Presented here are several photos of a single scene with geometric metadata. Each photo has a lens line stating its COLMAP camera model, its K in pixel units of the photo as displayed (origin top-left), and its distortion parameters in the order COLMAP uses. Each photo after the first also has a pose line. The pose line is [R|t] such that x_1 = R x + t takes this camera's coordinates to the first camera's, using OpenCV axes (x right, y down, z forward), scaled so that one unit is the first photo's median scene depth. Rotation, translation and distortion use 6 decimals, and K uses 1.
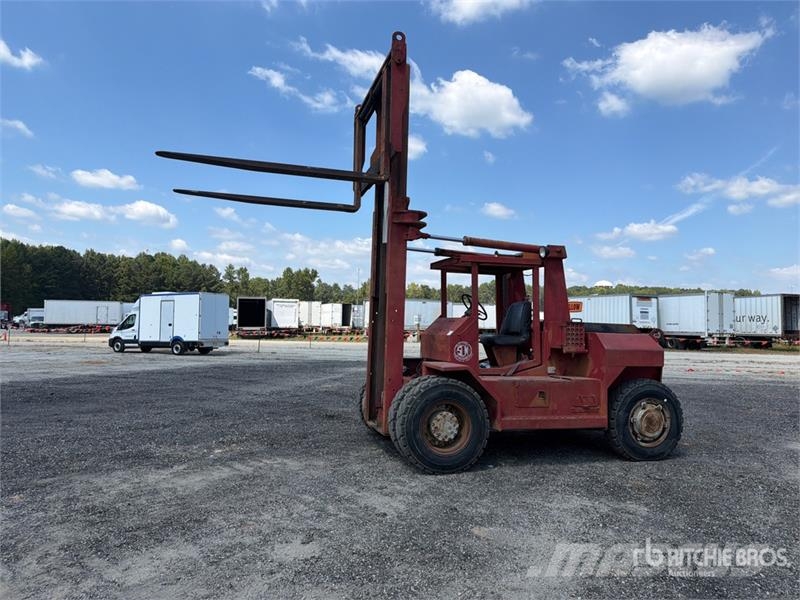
lens RADIAL K [[561.3, 0, 402.3], [0, 561.3, 287.1], [0, 0, 1]] dist [0.061955, -0.083254]
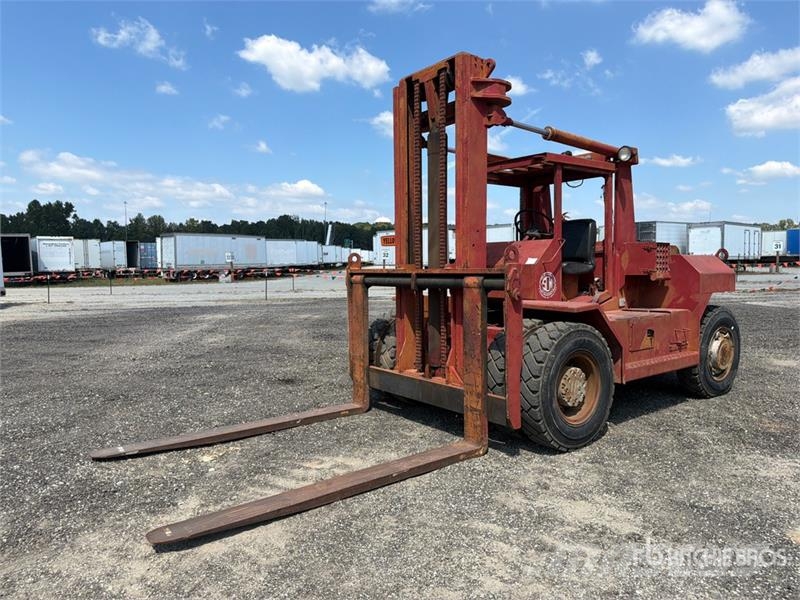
lens RADIAL K [[561.3, 0, 397.2], [0, 561.3, 302.0], [0, 0, 1]] dist [0.061955, -0.083254]
pose [[0.932467, -0.055705, 0.356935, -0.349339], [0.005986, 0.990287, 0.138911, 0.030769], [-0.361206, -0.127393, 0.923743, 0.369019]]
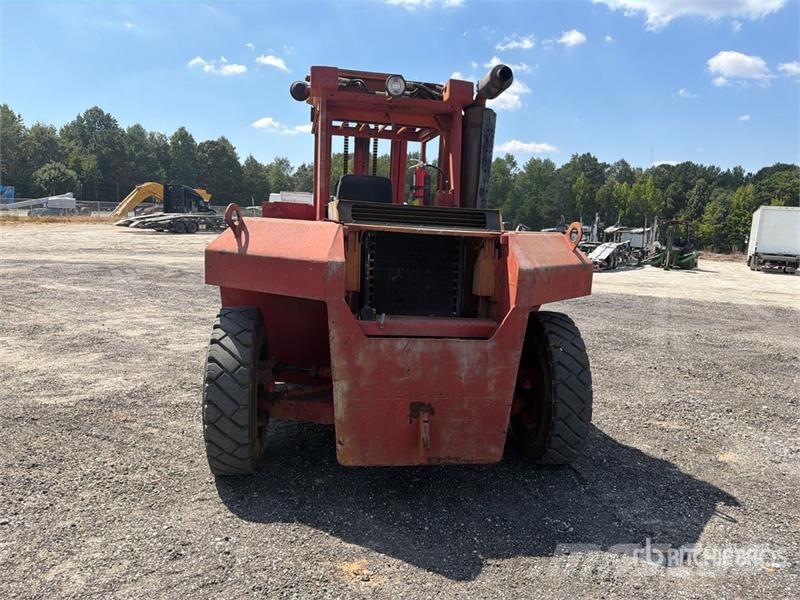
lens RADIAL K [[561.3, 0, 398.7], [0, 561.3, 295.3], [0, 0, 1]] dist [0.061955, -0.083254]
pose [[-0.110664, 0.090055, -0.989769, 0.910440], [0.020773, 0.995878, 0.088288, 0.111920], [0.993641, -0.010790, -0.112078, 1.212894]]
